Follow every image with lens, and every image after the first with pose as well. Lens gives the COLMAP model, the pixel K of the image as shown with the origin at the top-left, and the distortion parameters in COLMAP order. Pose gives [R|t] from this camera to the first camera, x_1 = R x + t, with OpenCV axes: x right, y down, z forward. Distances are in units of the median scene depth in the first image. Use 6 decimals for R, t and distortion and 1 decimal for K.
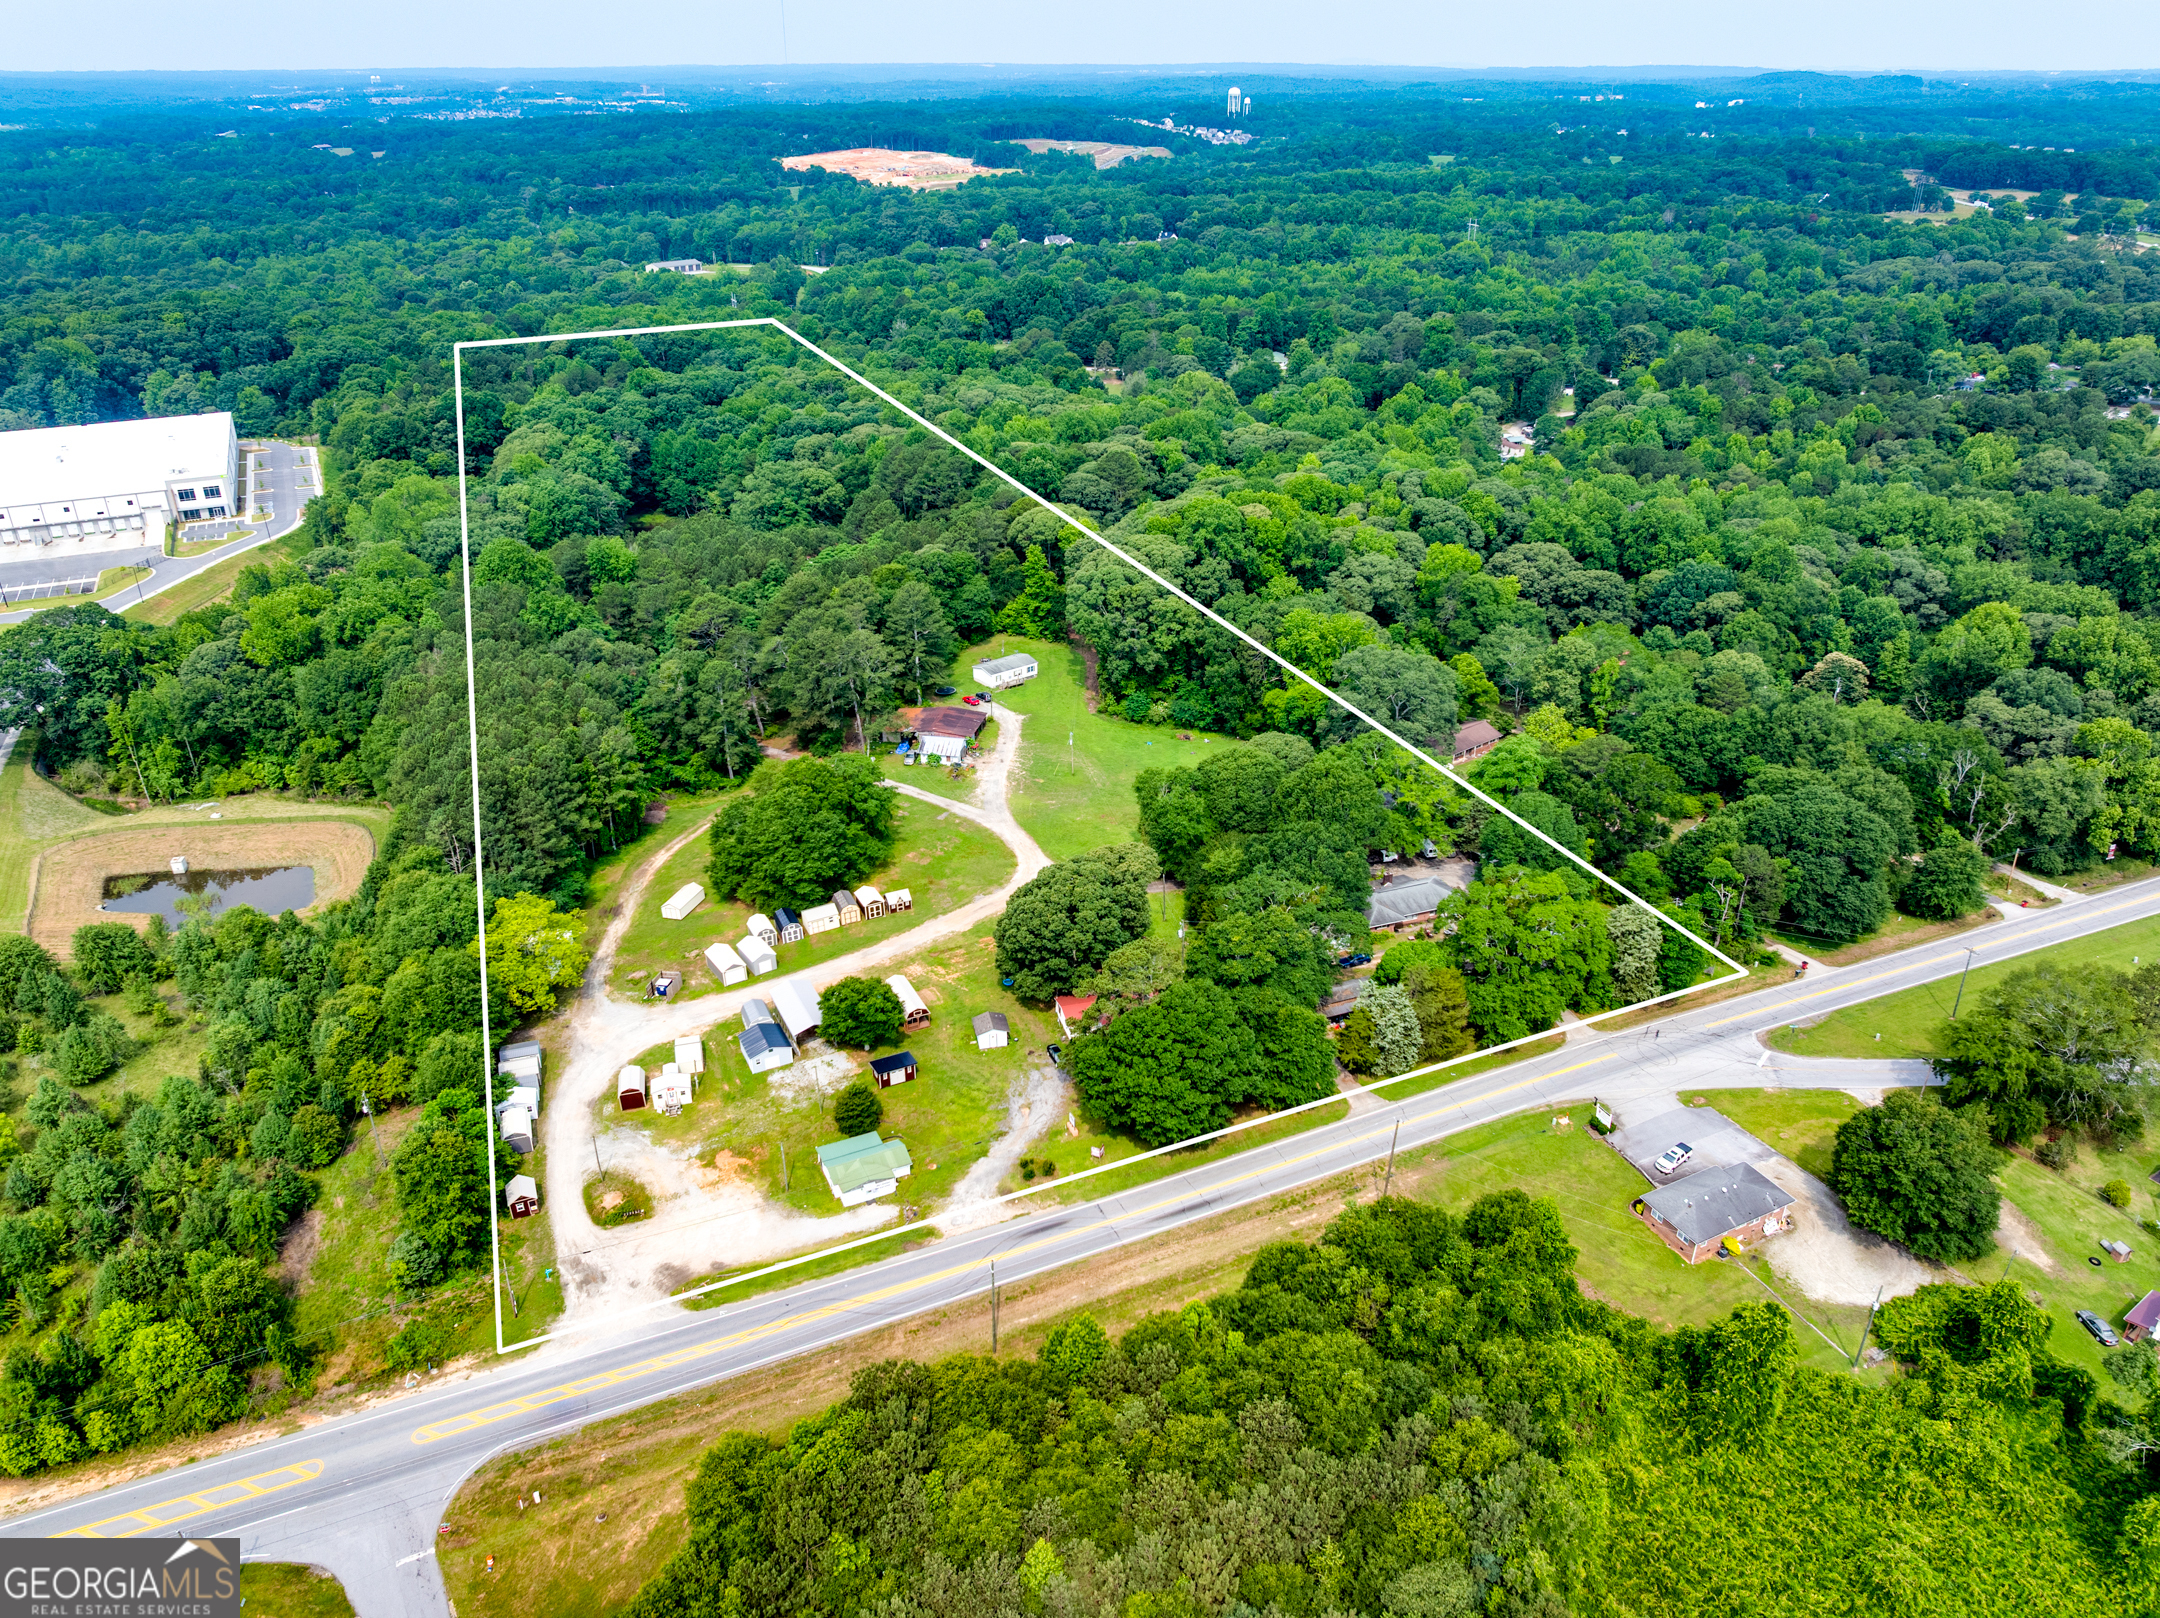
lens RADIAL K [[1540.9, 0, 1080.0], [0, 1540.9, 809.0], [0, 0, 1]] dist [-0.023873, -0.001143]
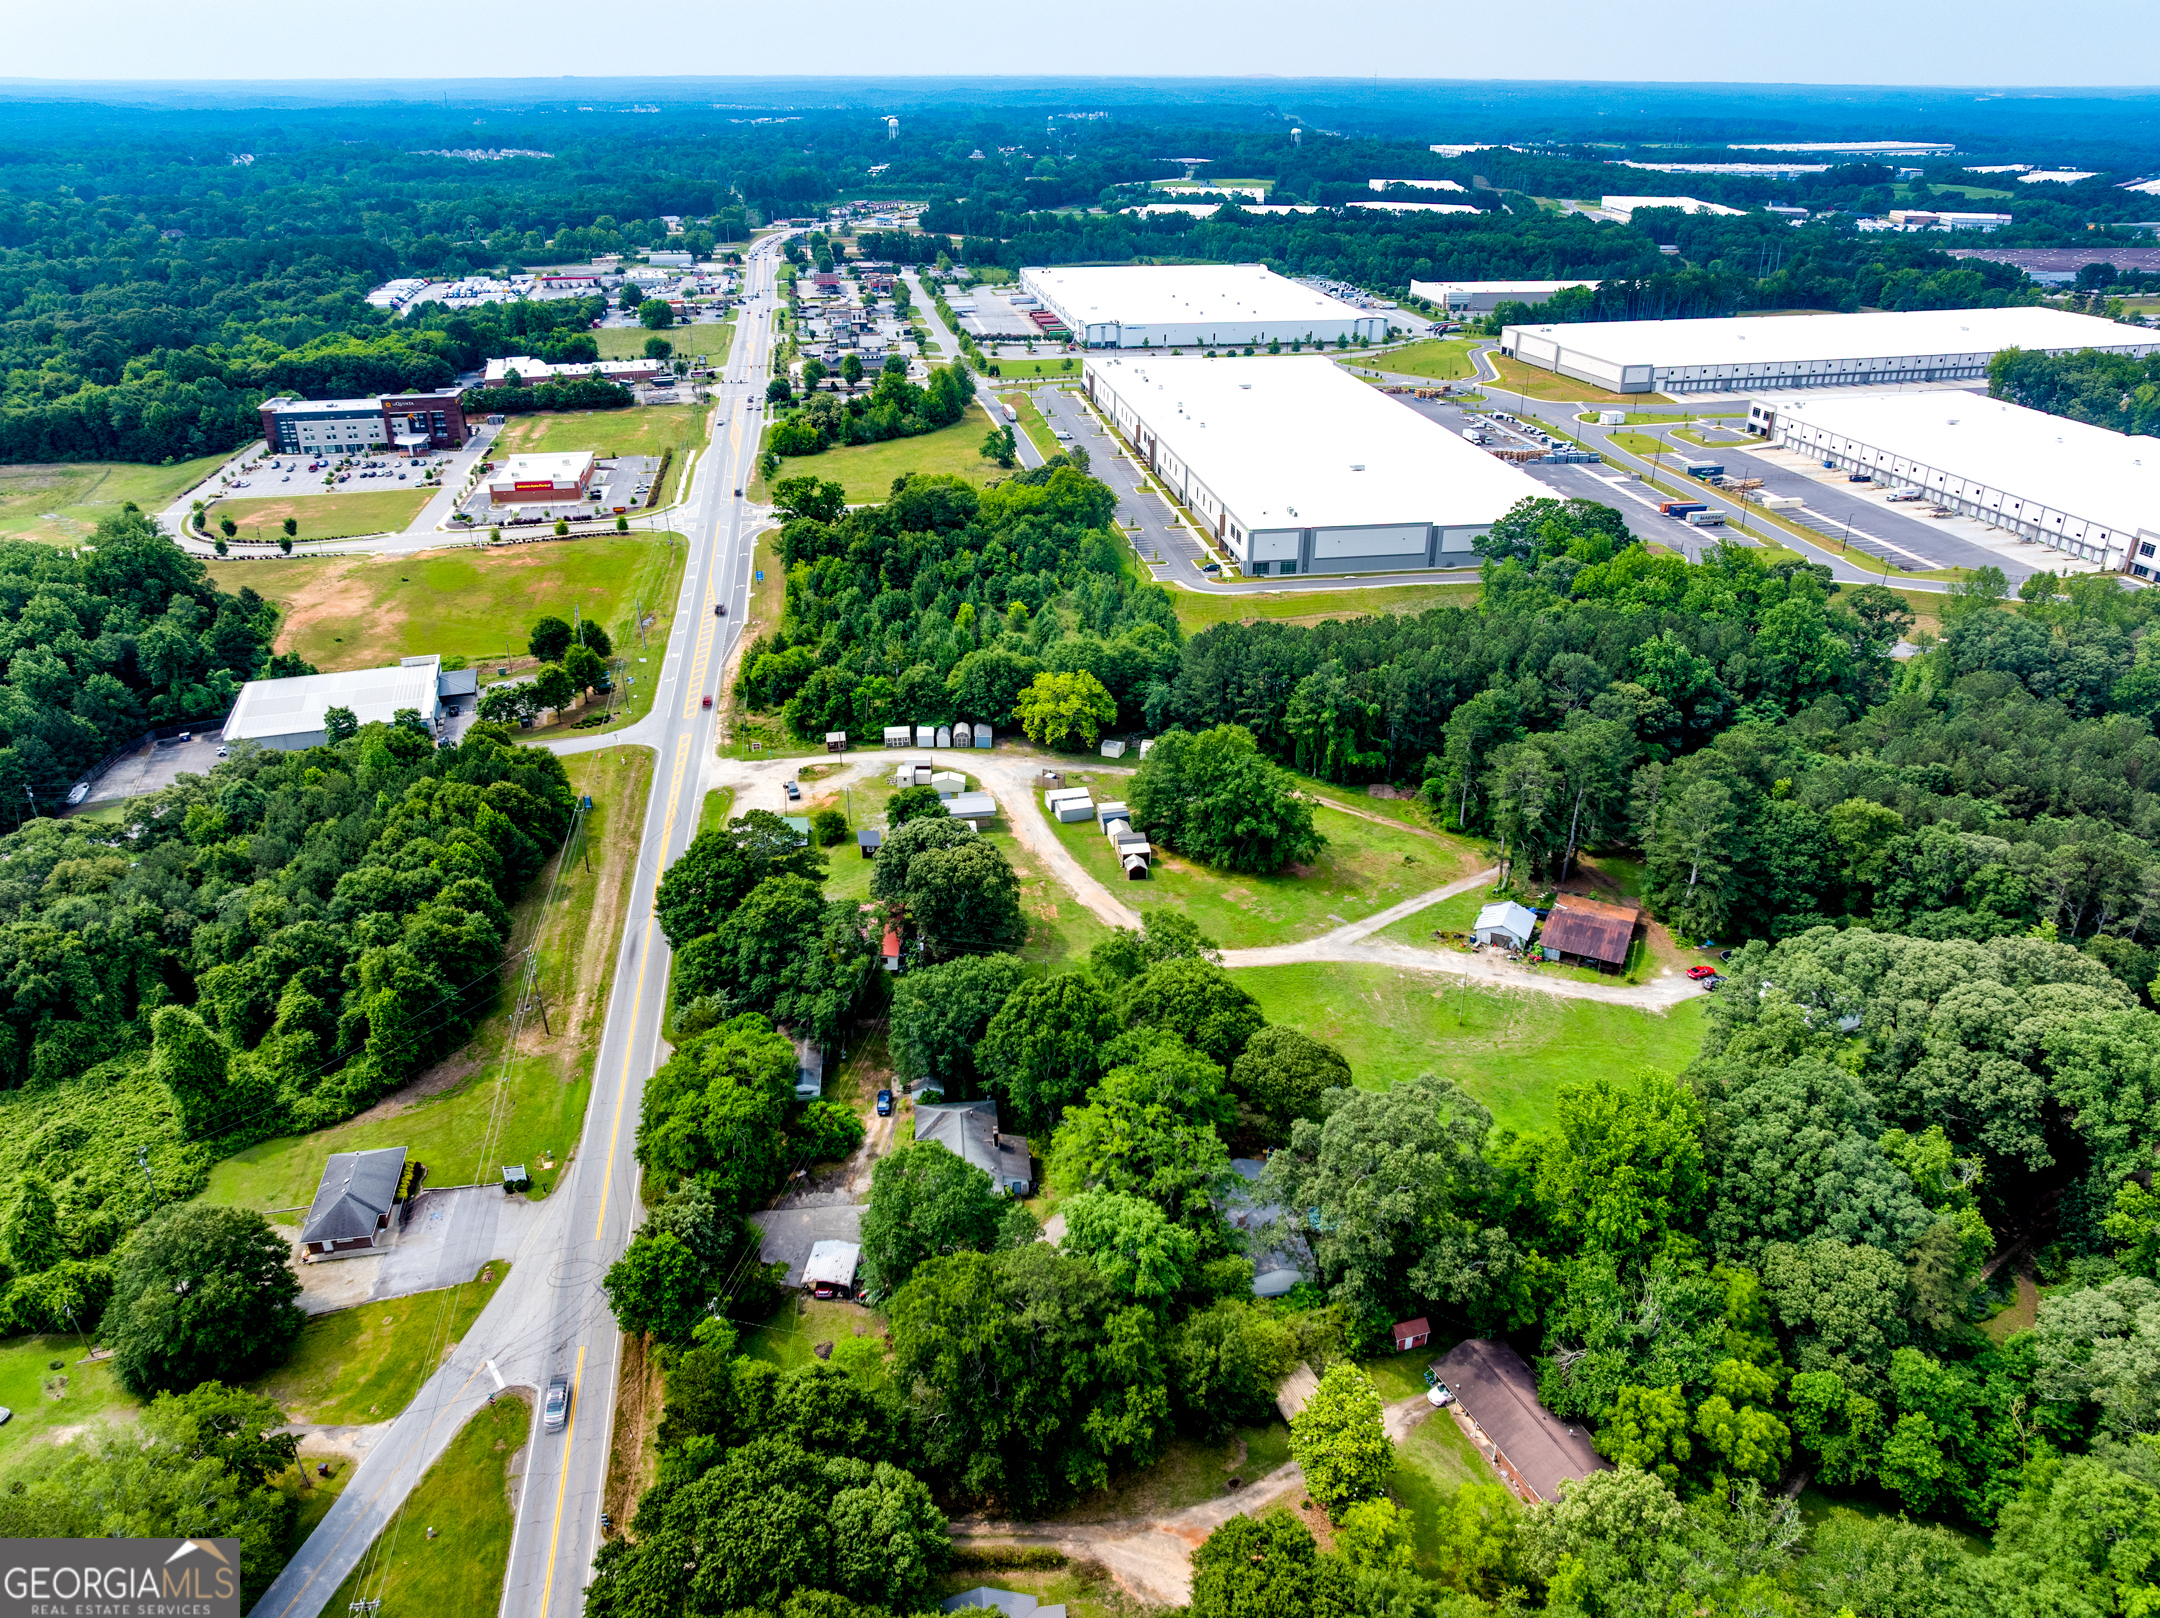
lens RADIAL K [[1540.9, 0, 1080.0], [0, 1540.9, 809.0], [0, 0, 1]] dist [-0.023873, -0.001143]
pose [[-0.253174, 0.451867, -0.855406, 0.897644], [-0.417895, 0.746380, 0.517958, -0.580869], [0.872506, 0.488603, -0.000131, 1.102018]]
